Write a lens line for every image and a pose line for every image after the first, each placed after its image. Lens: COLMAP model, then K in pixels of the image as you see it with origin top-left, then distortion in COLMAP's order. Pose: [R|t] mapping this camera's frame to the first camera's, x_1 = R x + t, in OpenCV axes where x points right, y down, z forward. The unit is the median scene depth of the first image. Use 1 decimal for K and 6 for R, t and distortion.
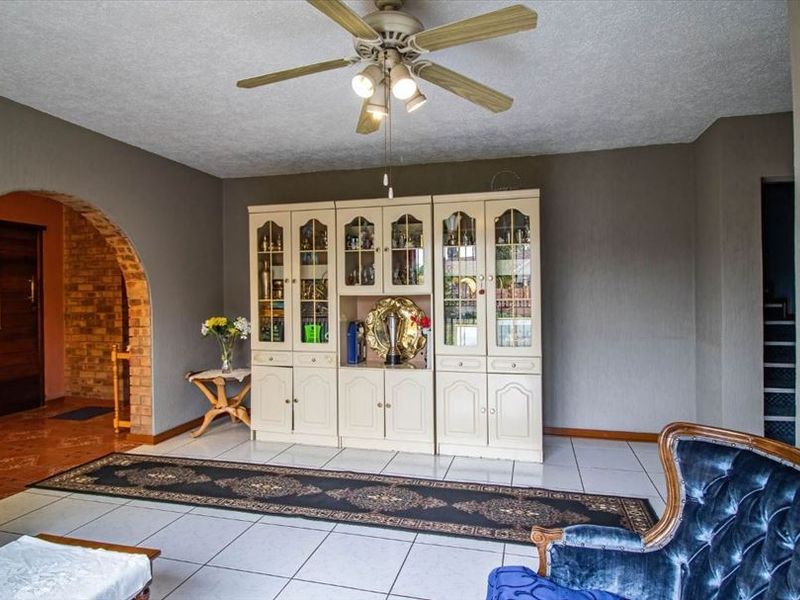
lens RADIAL K [[494.7, 0, 398.8], [0, 494.7, 300.3], [0, 0, 1]] dist [-0.005419, -0.007319]
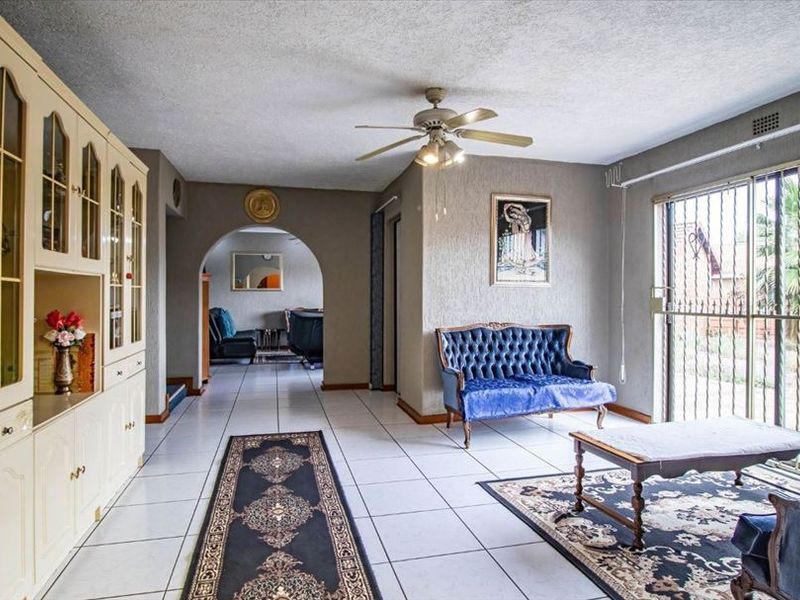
lens RADIAL K [[494.7, 0, 393.7], [0, 494.7, 294.7], [0, 0, 1]] dist [-0.005419, -0.007319]
pose [[-0.484809, 0.007416, 0.874589, -0.879956], [0.004868, 0.999971, -0.005781, 0.023003], [-0.874606, 0.001455, -0.484831, 1.226196]]
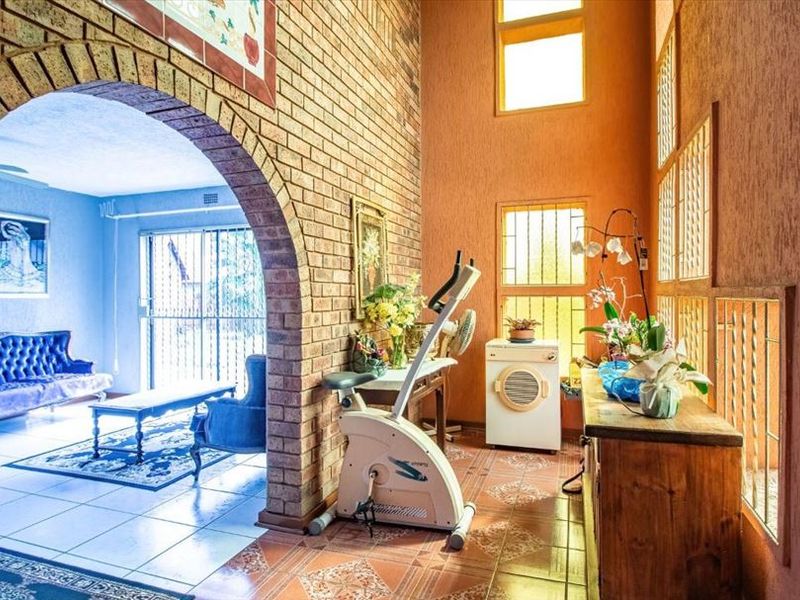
lens RADIAL K [[494.7, 0, 395.9], [0, 494.7, 297.4], [0, 0, 1]] dist [-0.005419, -0.007319]
pose [[-0.996600, 0.011453, 0.081595, -1.143584], [0.011940, 0.999914, 0.005488, -0.005509], [-0.081525, 0.006444, -0.996650, 1.709165]]
